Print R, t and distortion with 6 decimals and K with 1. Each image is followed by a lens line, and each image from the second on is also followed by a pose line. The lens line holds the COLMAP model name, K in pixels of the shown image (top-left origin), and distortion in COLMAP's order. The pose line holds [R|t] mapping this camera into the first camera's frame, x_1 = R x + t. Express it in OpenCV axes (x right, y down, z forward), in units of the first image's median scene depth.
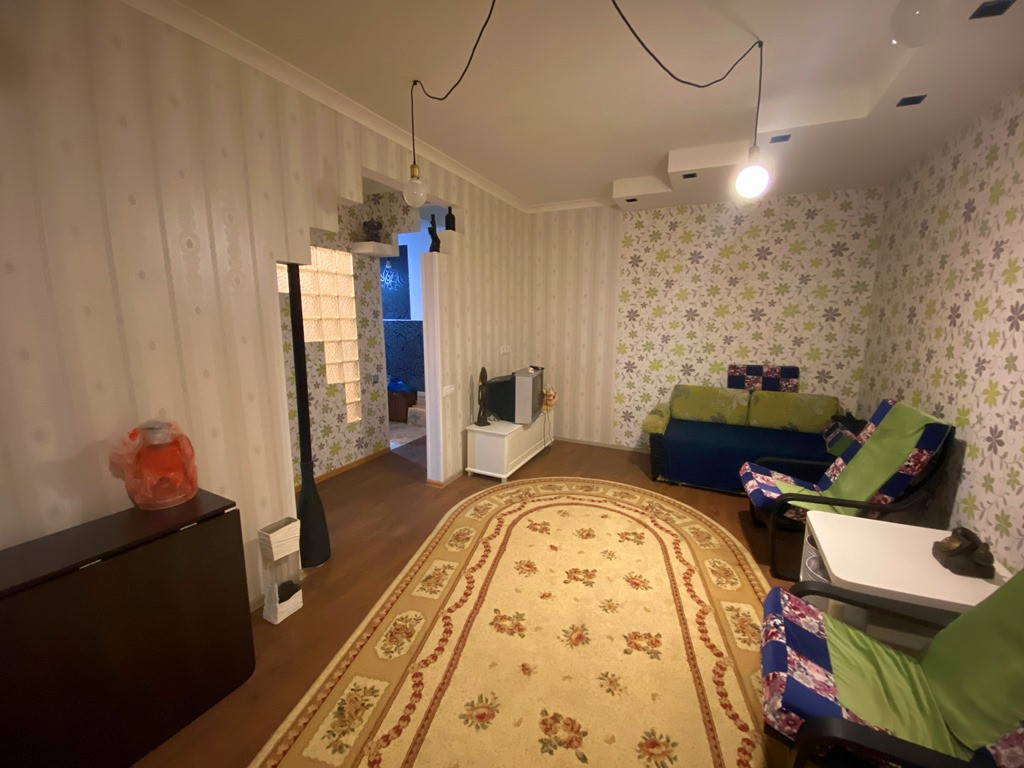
lens RADIAL K [[412.7, 0, 511.4], [0, 412.7, 385.1], [0, 0, 1]] dist [0.039906, -0.035055]
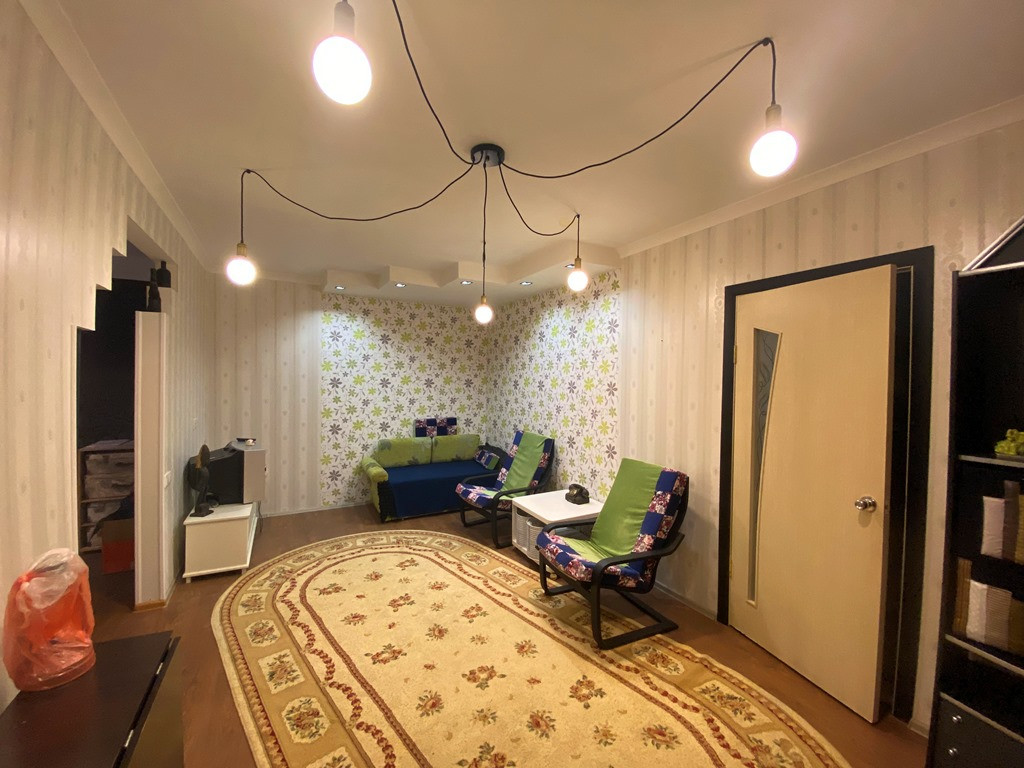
lens RADIAL K [[412.7, 0, 511.4], [0, 412.7, 385.1], [0, 0, 1]] dist [0.039906, -0.035055]
pose [[0.580927, -0.011276, 0.813878, -0.472812], [0.127963, 0.988736, -0.077638, -0.021258], [-0.803834, 0.149248, 0.575826, -0.035206]]
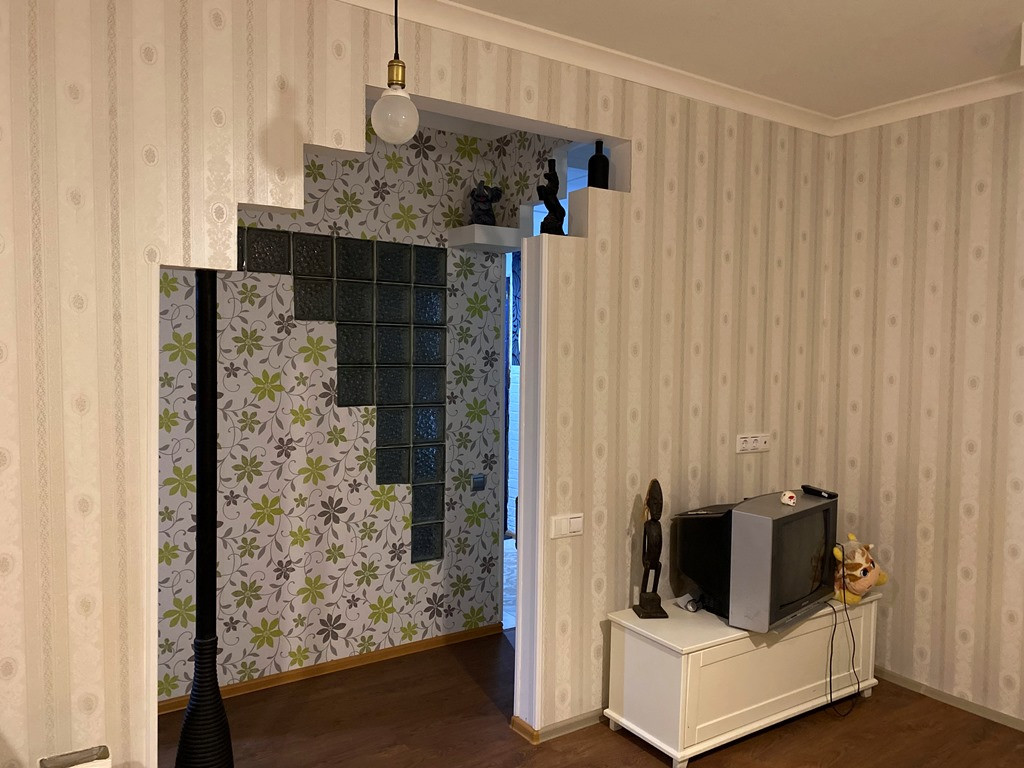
lens RADIAL K [[780.2, 0, 512.9], [0, 780.2, 387.0], [0, 0, 1]] dist [0.023414, -0.010774]
pose [[0.863539, 0.031170, -0.503317, 0.254399], [-0.096761, 0.989784, -0.104716, -0.046678], [0.494911, 0.139128, 0.857733, 0.234353]]
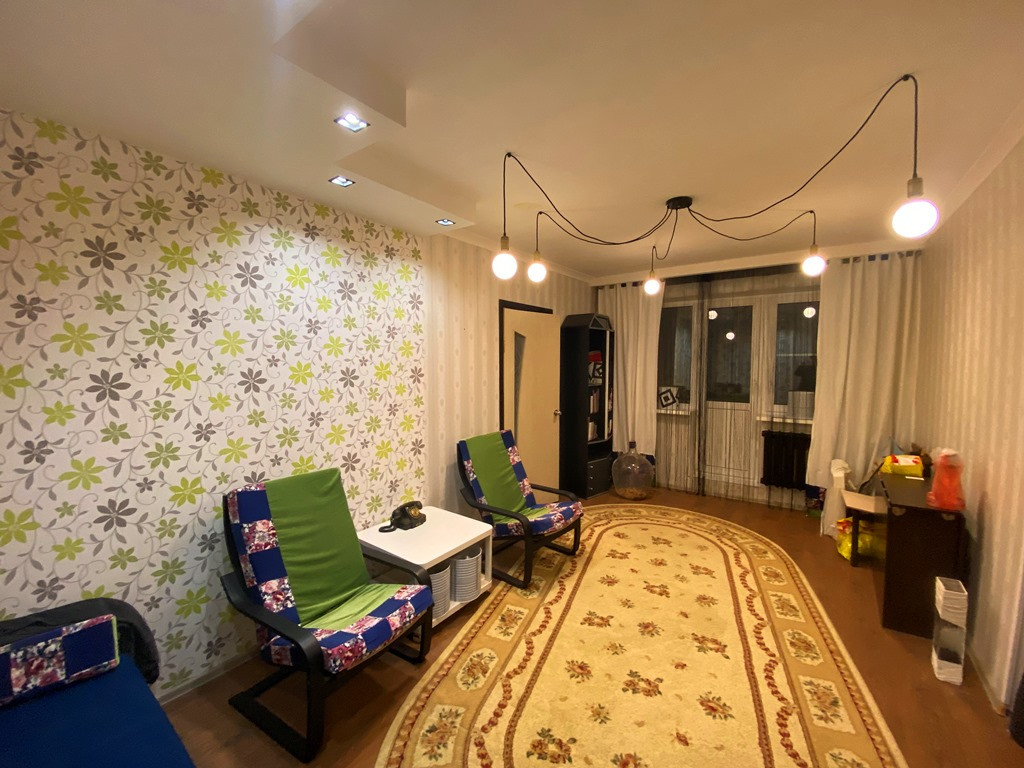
lens RADIAL K [[415.4, 0, 512.0], [0, 415.4, 384.0], [0, 0, 1]] dist [0.033757, -0.020749]
pose [[-0.984973, -0.019225, 0.171635, 0.222853], [0.020214, 0.974122, 0.225117, -0.261294], [-0.171521, 0.225204, -0.959095, 1.315516]]
